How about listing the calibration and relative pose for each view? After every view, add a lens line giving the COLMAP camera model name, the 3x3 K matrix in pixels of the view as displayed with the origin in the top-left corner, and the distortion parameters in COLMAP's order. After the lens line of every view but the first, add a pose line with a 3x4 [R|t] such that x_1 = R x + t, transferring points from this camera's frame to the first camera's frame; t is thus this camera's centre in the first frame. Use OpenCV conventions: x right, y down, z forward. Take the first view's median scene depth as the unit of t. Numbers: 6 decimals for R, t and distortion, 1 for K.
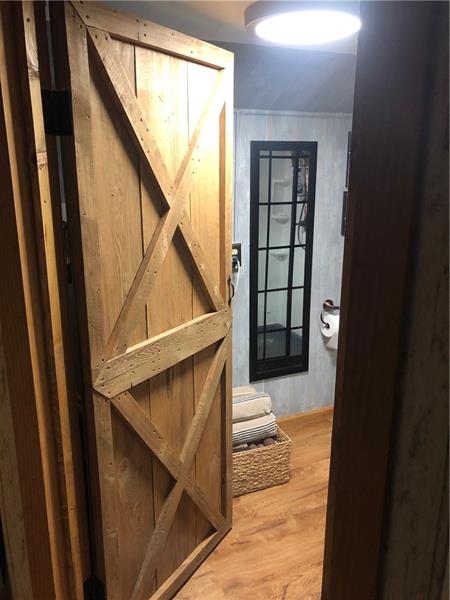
lens RADIAL K [[491.7, 0, 223.1], [0, 491.7, 301.1], [0, 0, 1]] dist [-0.013083, 0.000458]
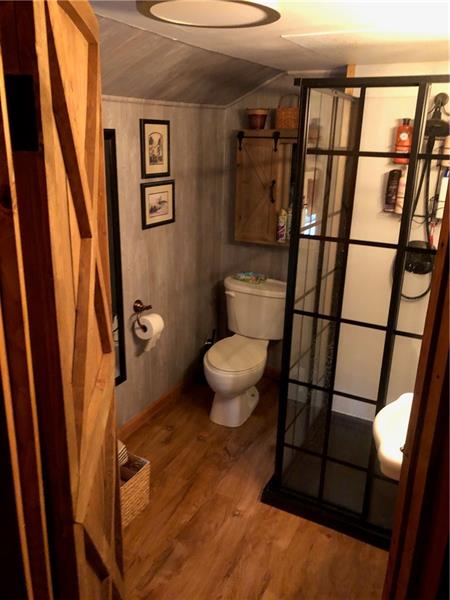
lens RADIAL K [[491.7, 0, 224.8], [0, 491.7, 296.6], [0, 0, 1]] dist [-0.013083, 0.000458]
pose [[0.783082, -0.190580, 0.591998, -0.250515], [0.166874, 0.981372, 0.095193, -0.086216], [-0.599112, 0.024246, 0.800298, 0.196408]]
